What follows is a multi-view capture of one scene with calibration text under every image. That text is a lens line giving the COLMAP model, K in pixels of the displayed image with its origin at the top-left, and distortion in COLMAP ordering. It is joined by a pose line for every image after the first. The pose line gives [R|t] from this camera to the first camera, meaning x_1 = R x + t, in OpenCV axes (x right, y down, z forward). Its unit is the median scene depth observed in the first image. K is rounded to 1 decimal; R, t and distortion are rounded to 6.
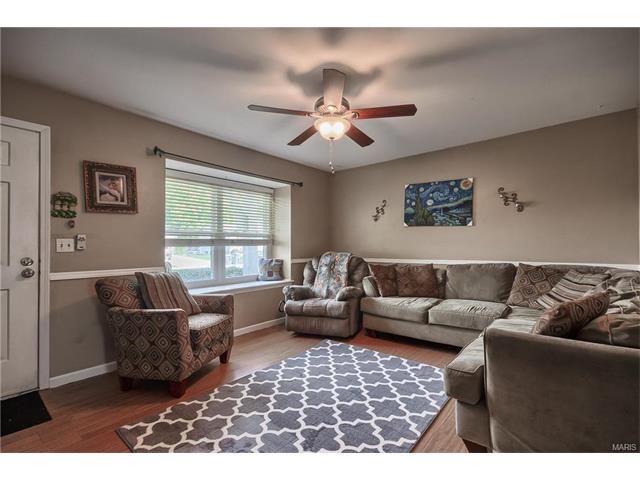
lens RADIAL K [[298.5, 0, 326.6], [0, 298.5, 239.0], [0, 0, 1]] dist [0.001828, 0.000853]
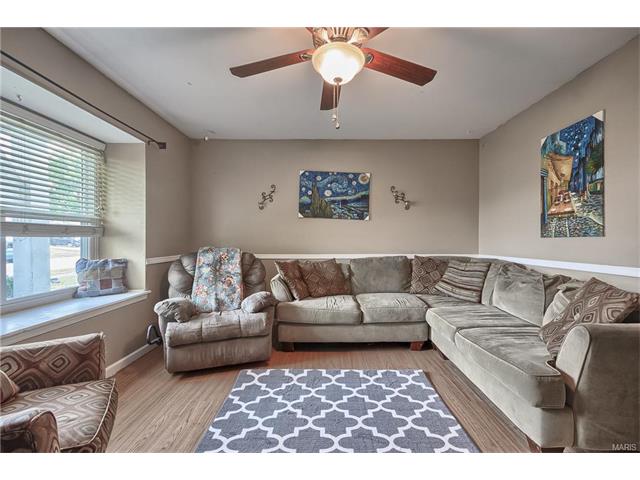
lens RADIAL K [[298.5, 0, 326.6], [0, 298.5, 239.0], [0, 0, 1]] dist [0.001828, 0.000853]
pose [[0.771291, 0.010120, 0.636403, -0.265927], [-0.022073, 0.999697, 0.010855, 0.011836], [-0.636100, -0.022420, 0.771281, 0.294493]]
